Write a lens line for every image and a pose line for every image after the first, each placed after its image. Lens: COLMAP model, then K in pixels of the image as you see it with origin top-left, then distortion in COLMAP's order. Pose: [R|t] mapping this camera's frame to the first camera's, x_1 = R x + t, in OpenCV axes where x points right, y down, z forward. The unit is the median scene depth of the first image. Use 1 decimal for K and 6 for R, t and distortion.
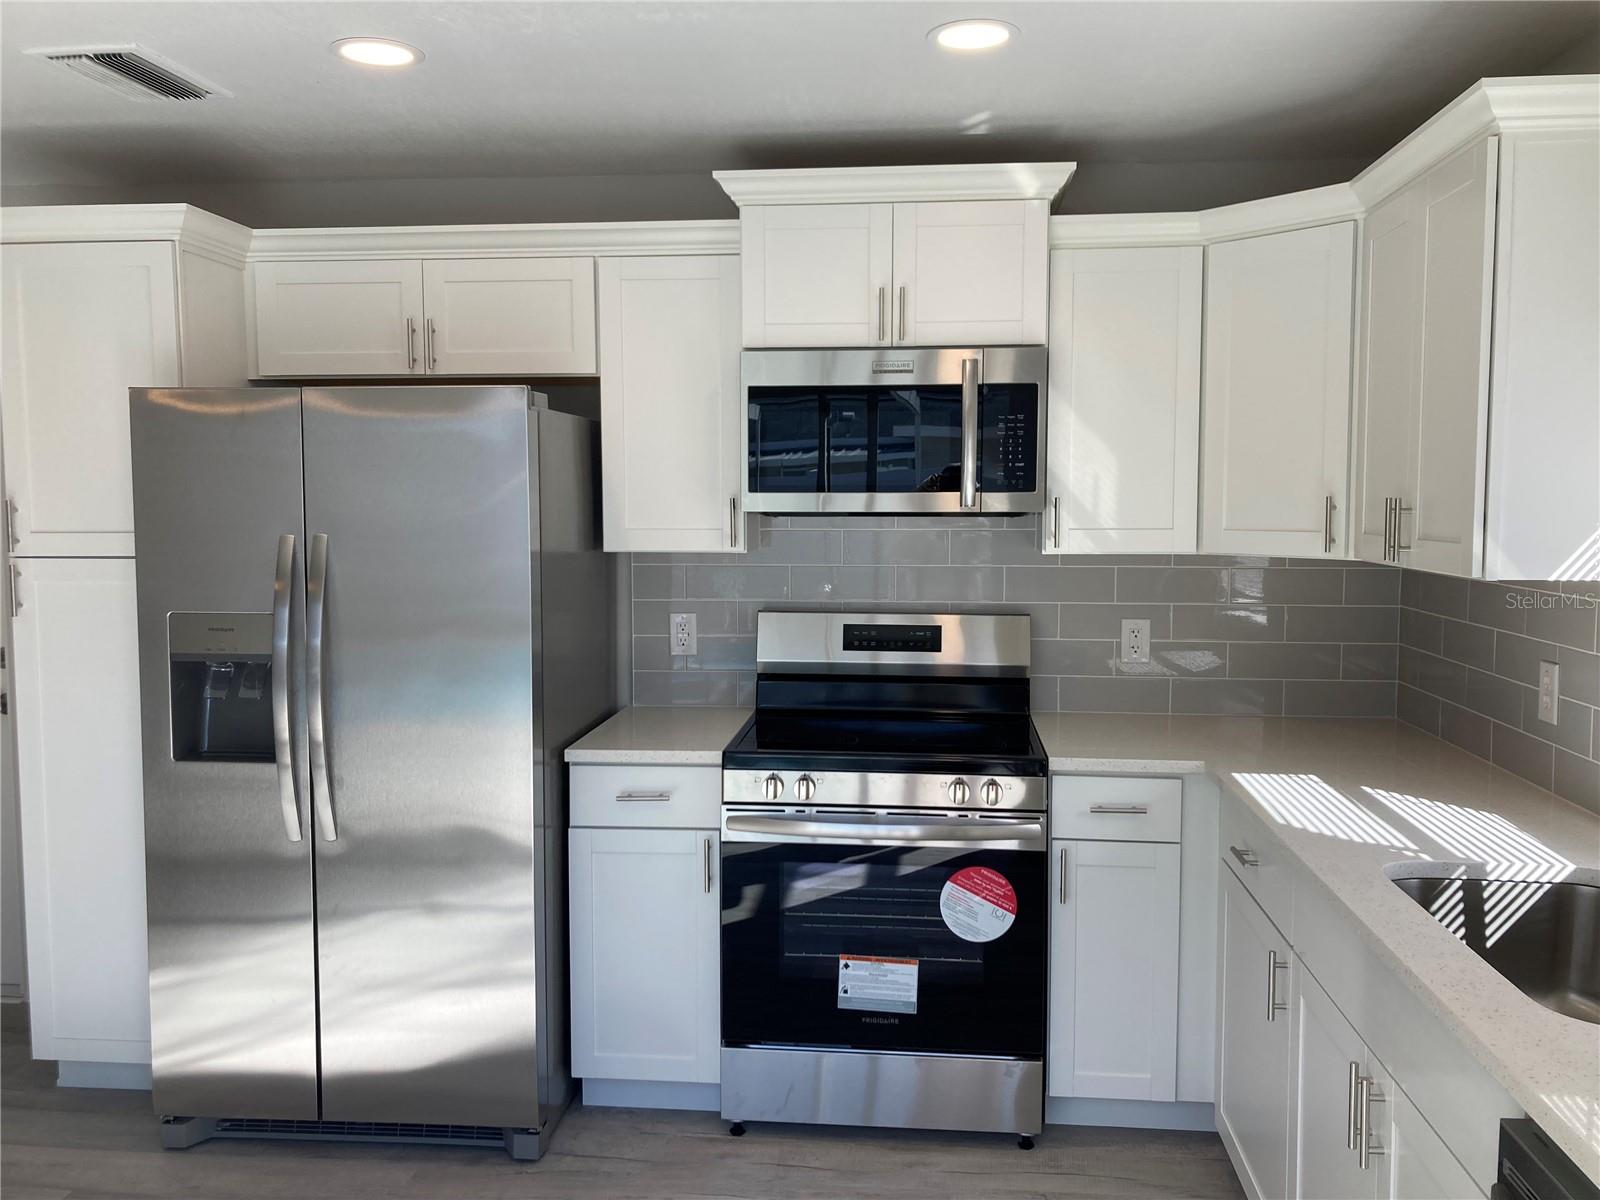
lens RADIAL K [[1322.7, 0, 799.8], [0, 1322.7, 593.8], [0, 0, 1]] dist [0.036966, -0.031677]
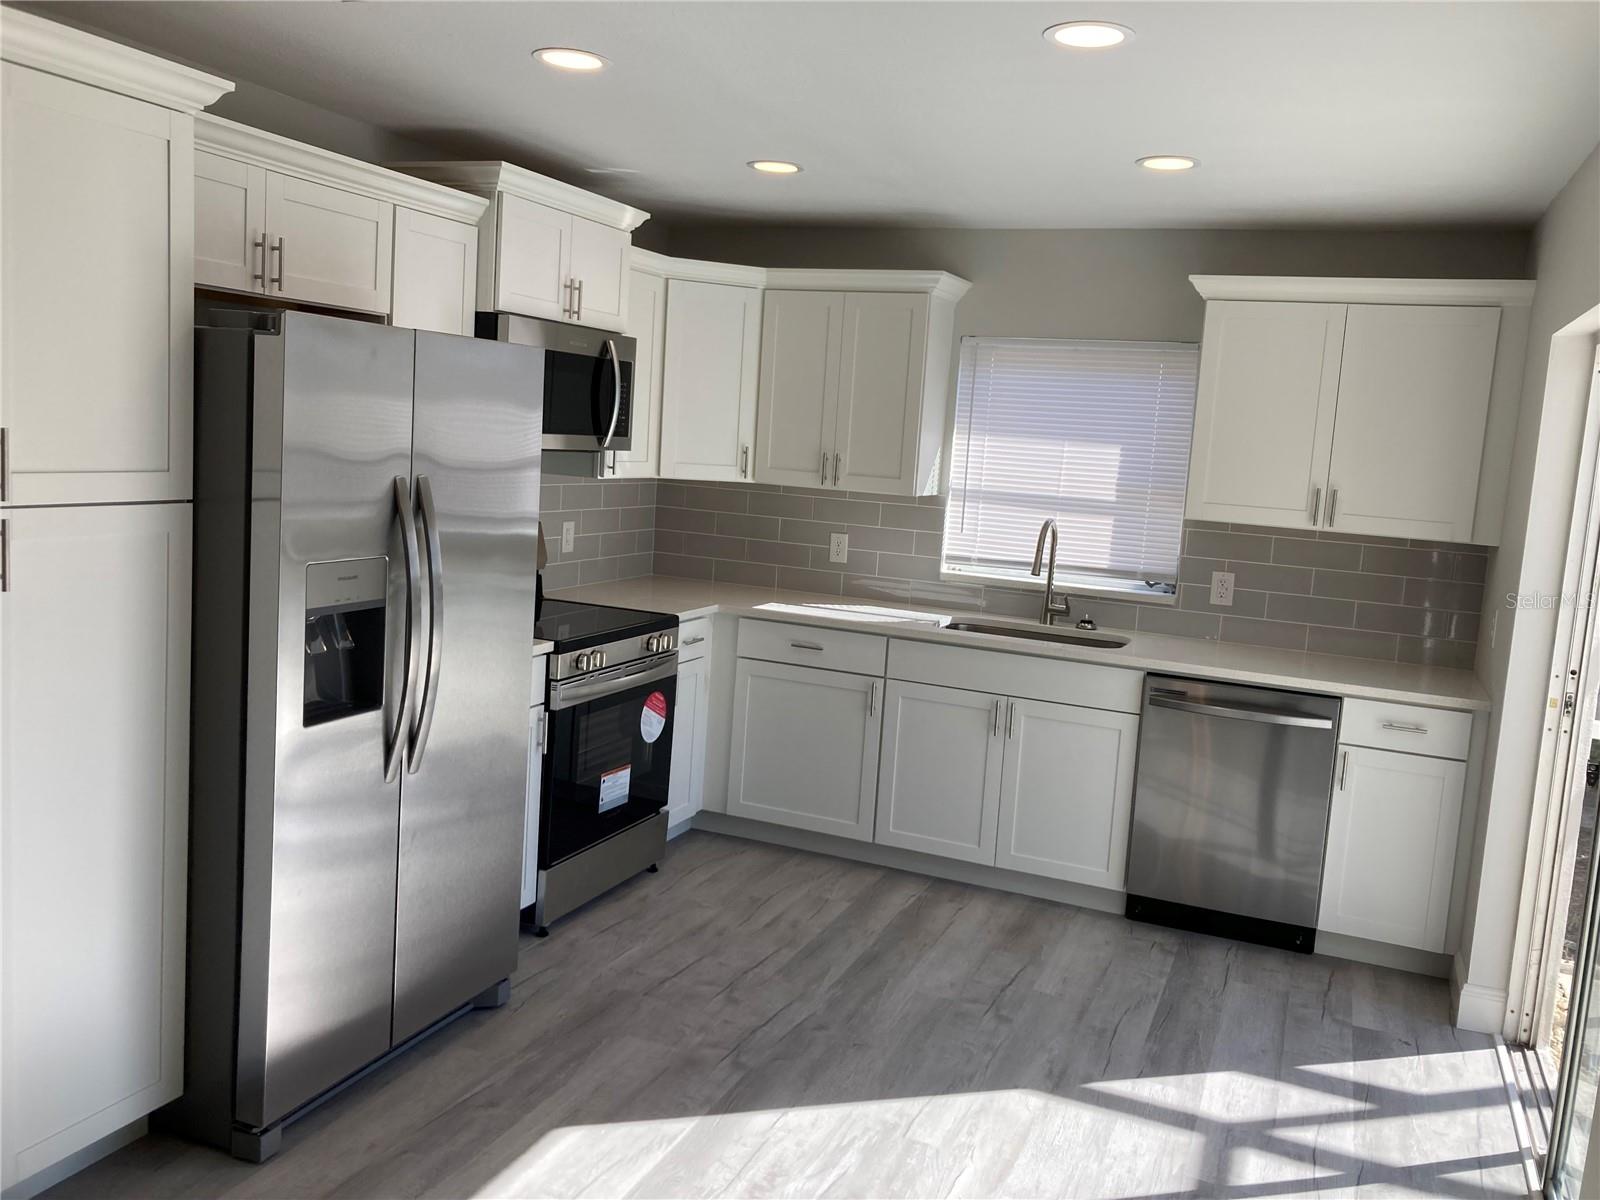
lens RADIAL K [[1322.7, 0, 805.1], [0, 1322.7, 571.8], [0, 0, 1]] dist [0.036966, -0.031677]
pose [[0.282725, -0.080624, 0.955807, -1.214331], [0.009703, 0.996651, 0.081199, -0.047869], [-0.959152, -0.013683, 0.282560, 0.412596]]
